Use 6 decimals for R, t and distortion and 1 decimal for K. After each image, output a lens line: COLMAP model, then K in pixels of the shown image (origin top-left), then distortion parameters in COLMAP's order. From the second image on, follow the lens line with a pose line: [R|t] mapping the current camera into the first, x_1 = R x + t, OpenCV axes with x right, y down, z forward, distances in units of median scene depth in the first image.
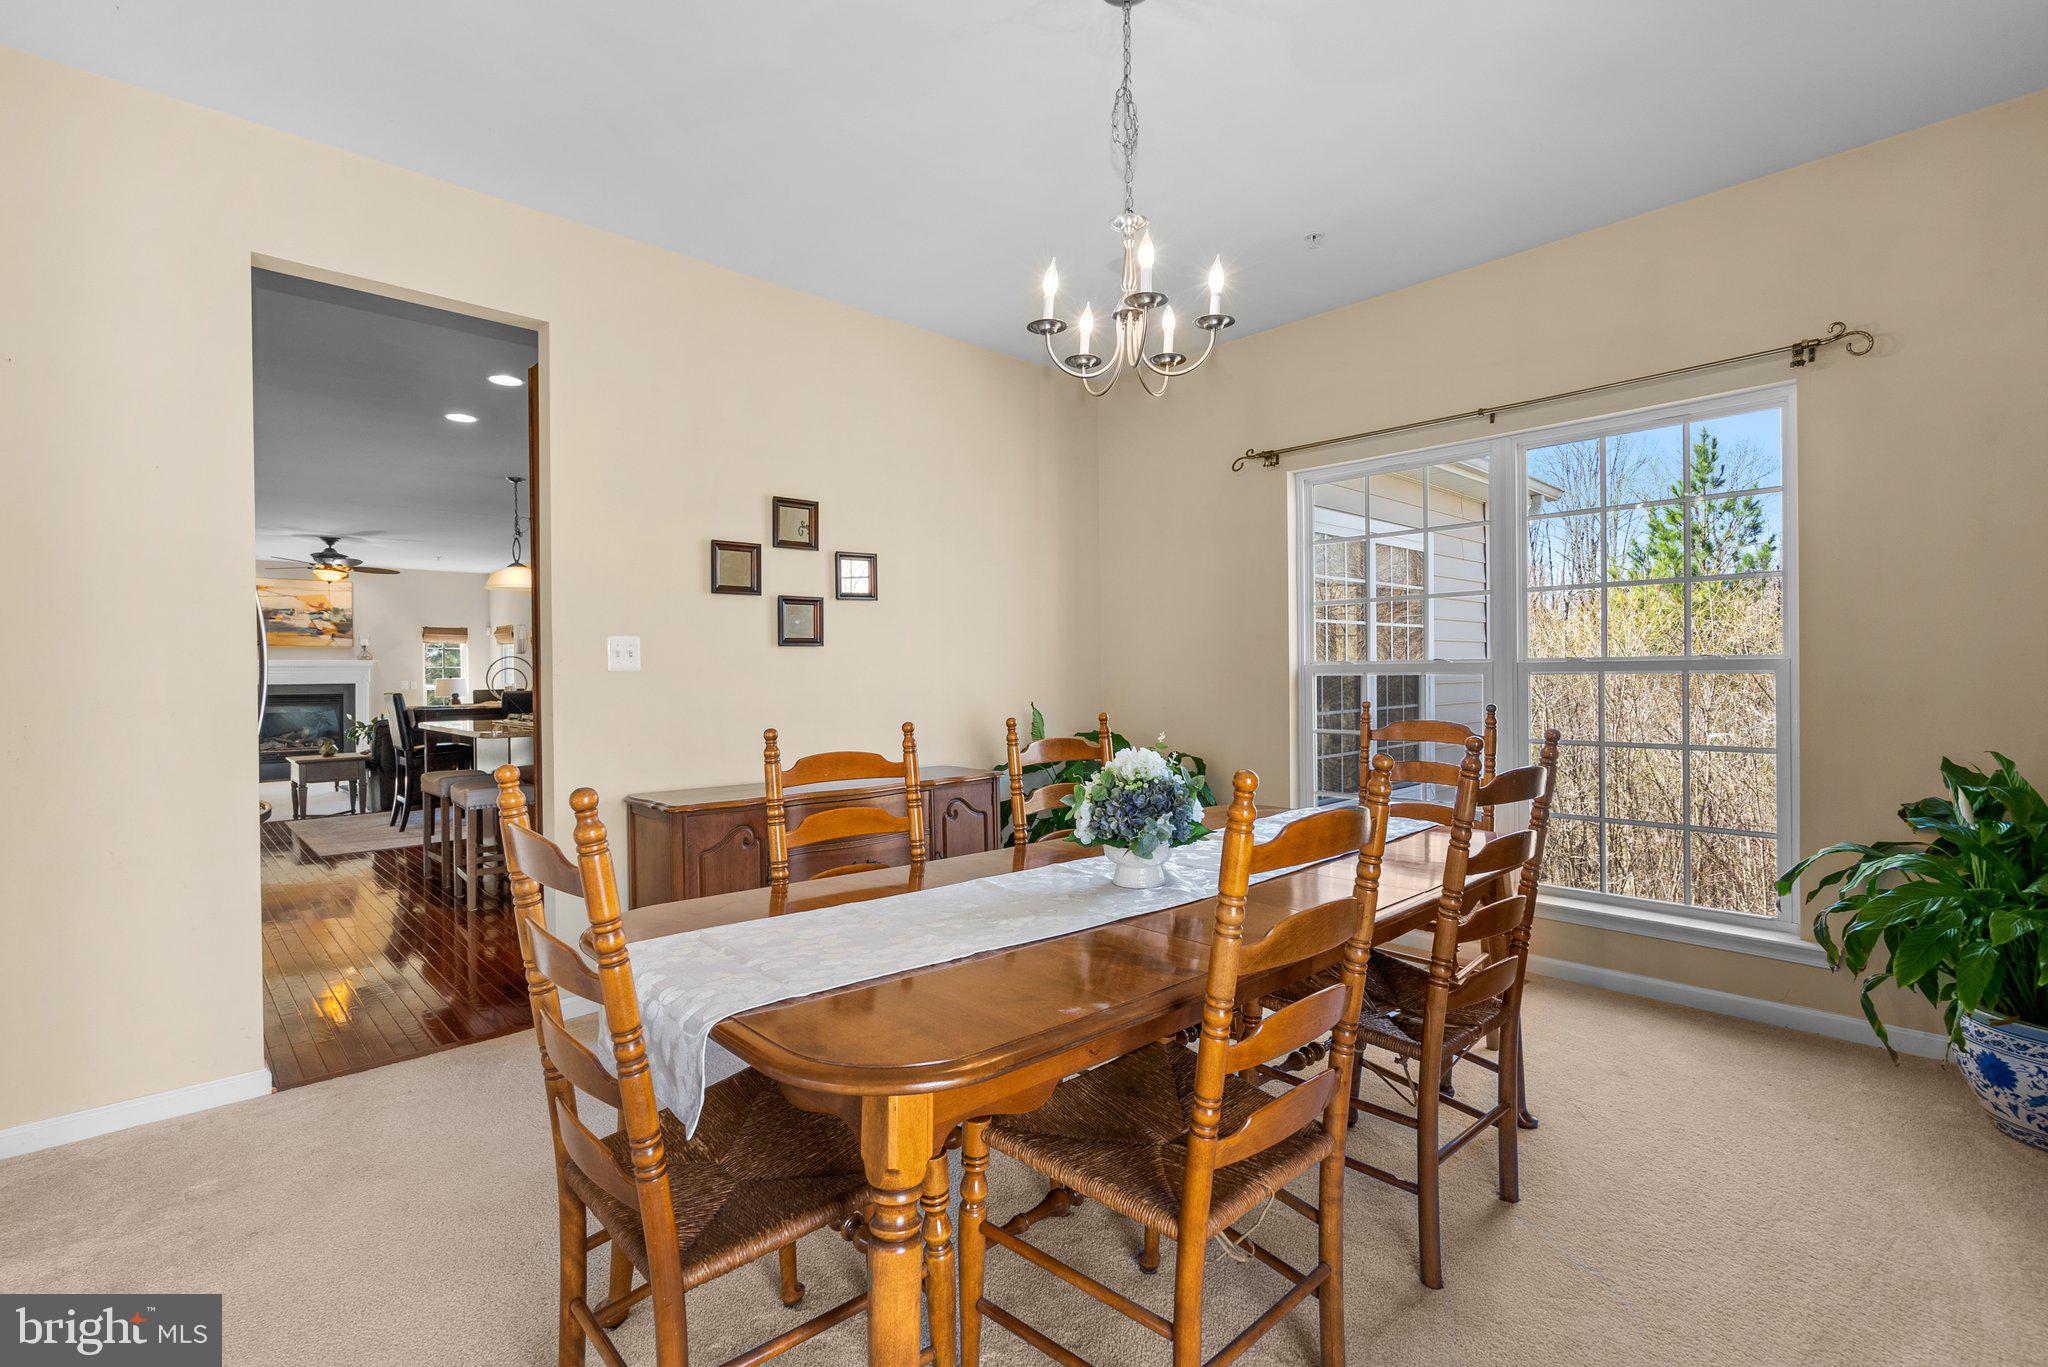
lens RADIAL K [[941.6, 0, 1019.0], [0, 941.6, 678.7], [0, 0, 1]] dist [-0.007730, 0.003673]
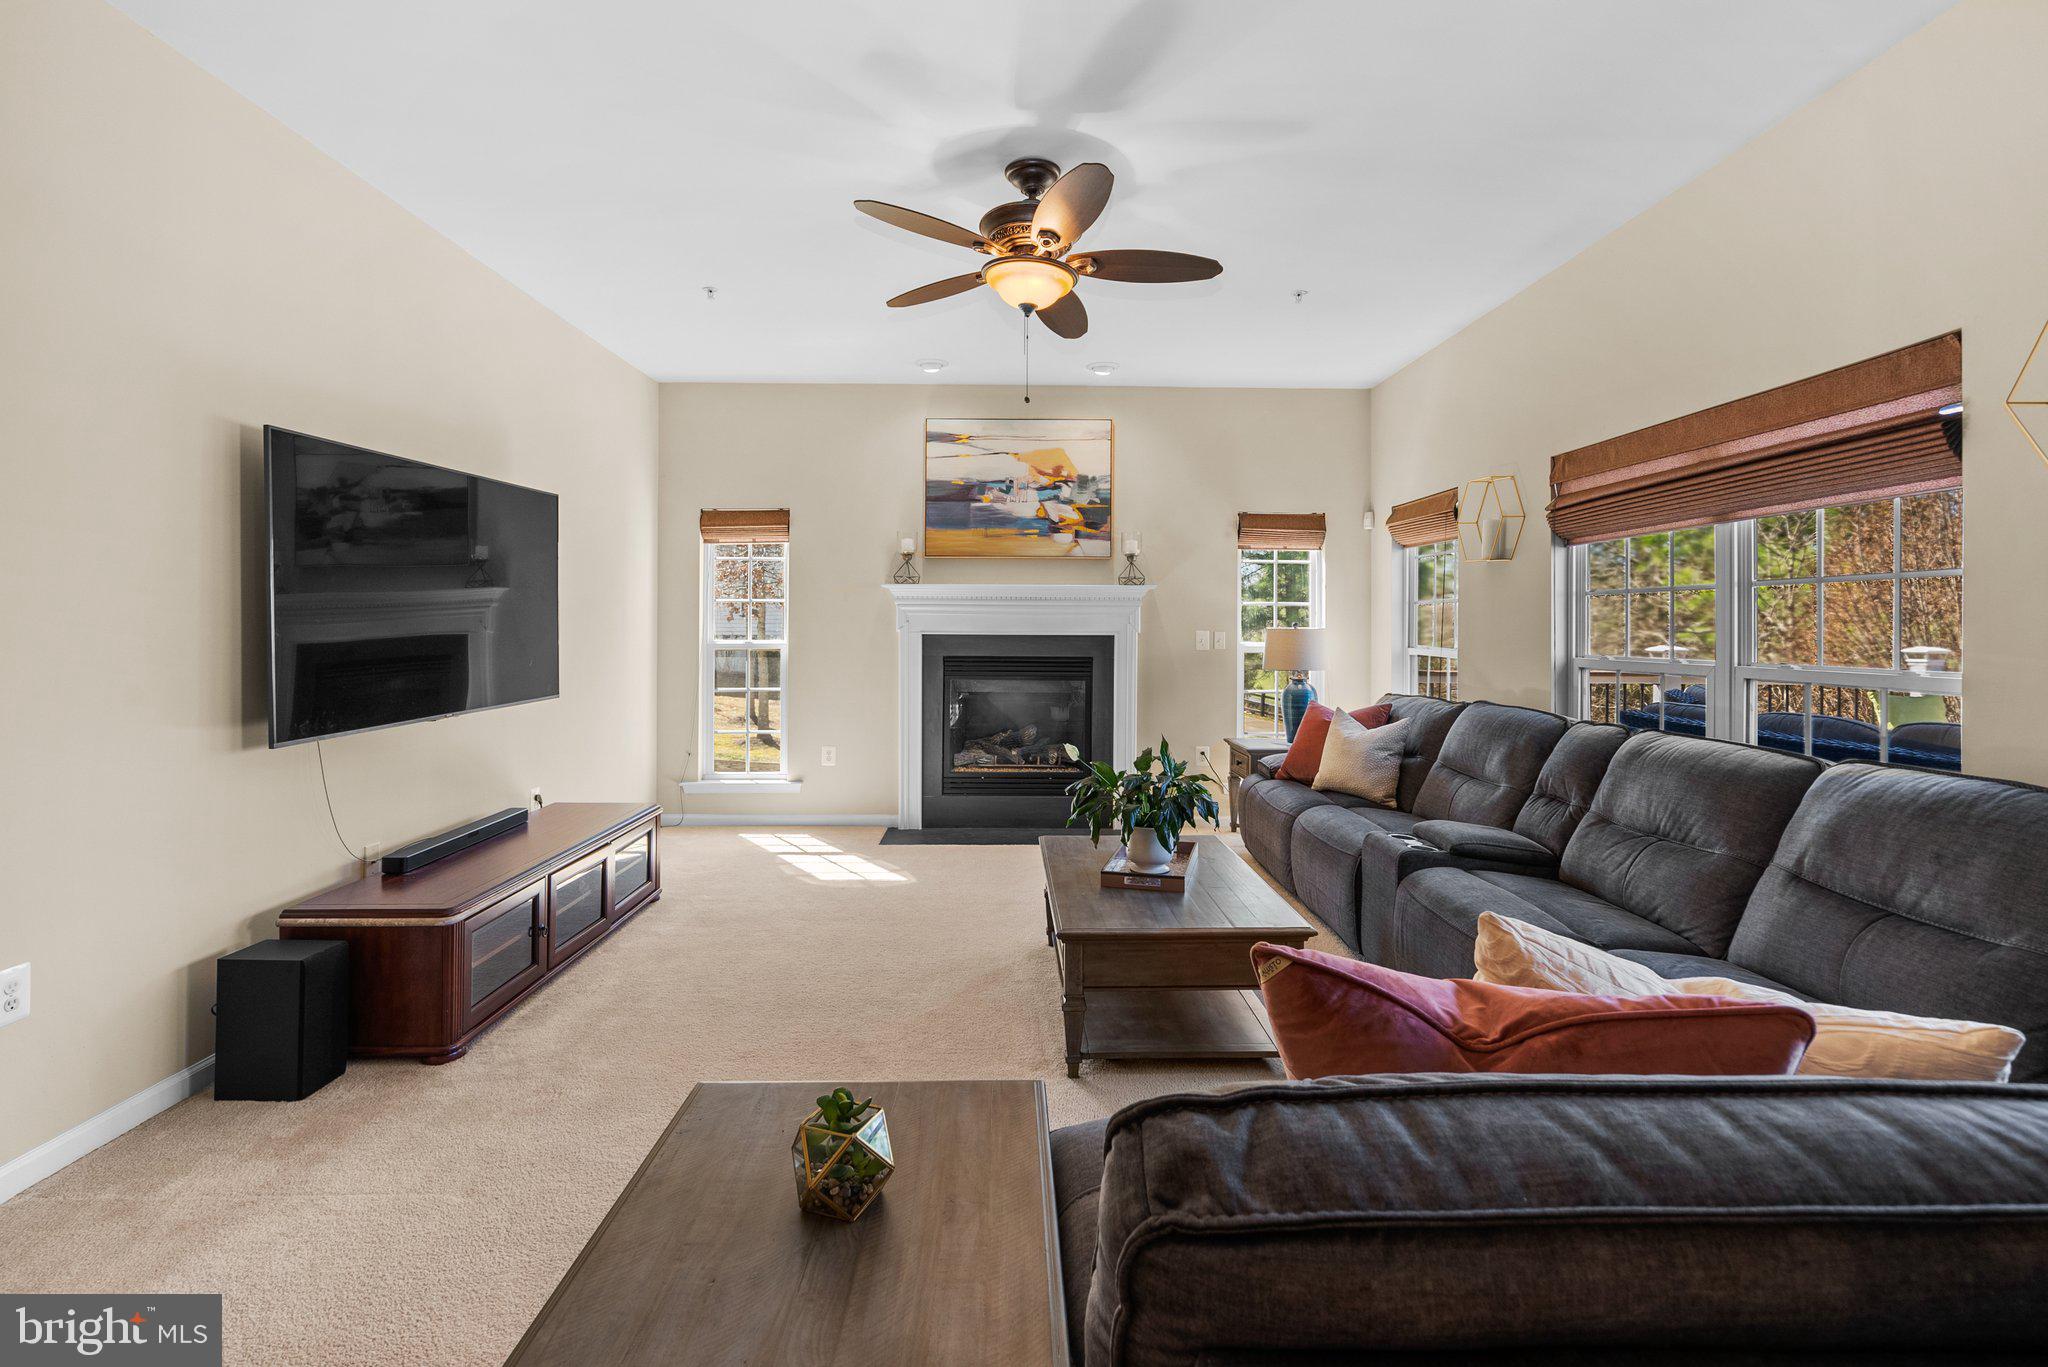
lens RADIAL K [[941.6, 0, 1024.3], [0, 941.6, 619.8], [0, 0, 1]] dist [-0.007730, 0.003673]
pose [[0.740083, 0.009657, -0.672446, -0.493995], [-0.017504, 0.999835, -0.004905, 0.000438], [0.672288, 0.015401, 0.740130, 0.724529]]
